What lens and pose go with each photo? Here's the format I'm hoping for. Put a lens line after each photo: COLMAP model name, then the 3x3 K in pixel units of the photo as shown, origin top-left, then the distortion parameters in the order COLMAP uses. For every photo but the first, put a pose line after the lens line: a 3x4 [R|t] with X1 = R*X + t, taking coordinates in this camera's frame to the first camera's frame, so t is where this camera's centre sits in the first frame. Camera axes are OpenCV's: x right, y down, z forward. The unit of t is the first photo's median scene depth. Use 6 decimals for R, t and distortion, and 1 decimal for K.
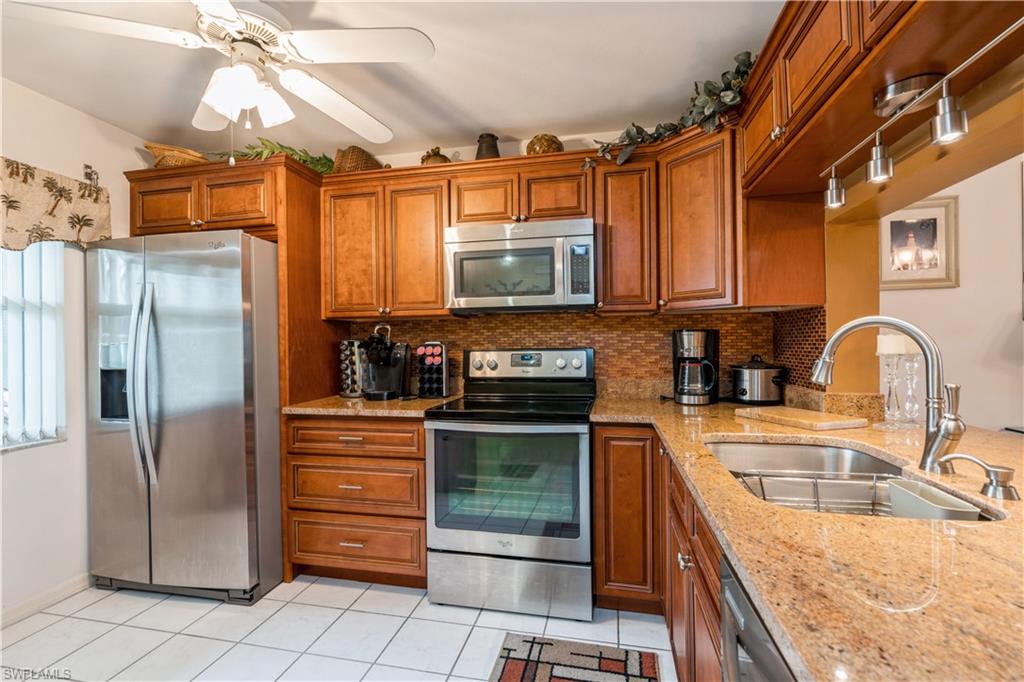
lens RADIAL K [[467.5, 0, 514.3], [0, 467.5, 341.7], [0, 0, 1]] dist [-0.002722, 0.001134]
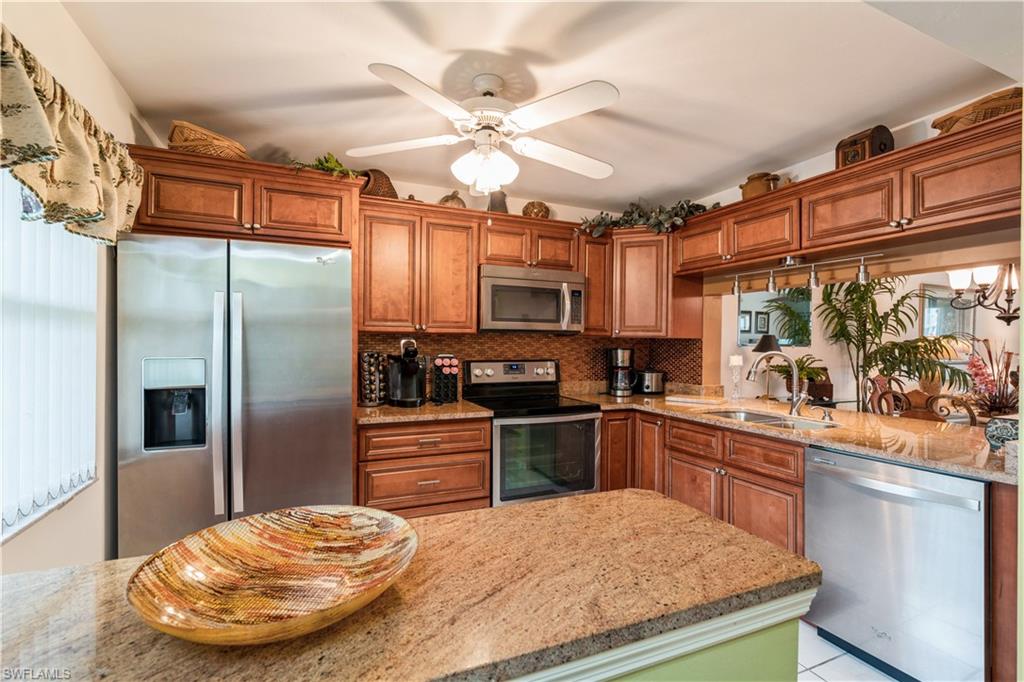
lens RADIAL K [[467.5, 0, 510.0], [0, 467.5, 342.3], [0, 0, 1]] dist [-0.002722, 0.001134]
pose [[0.810721, 0.017945, 0.585158, -0.830894], [-0.019431, 0.999804, -0.003740, -0.033278], [-0.585111, -0.008338, 0.810911, -0.049454]]
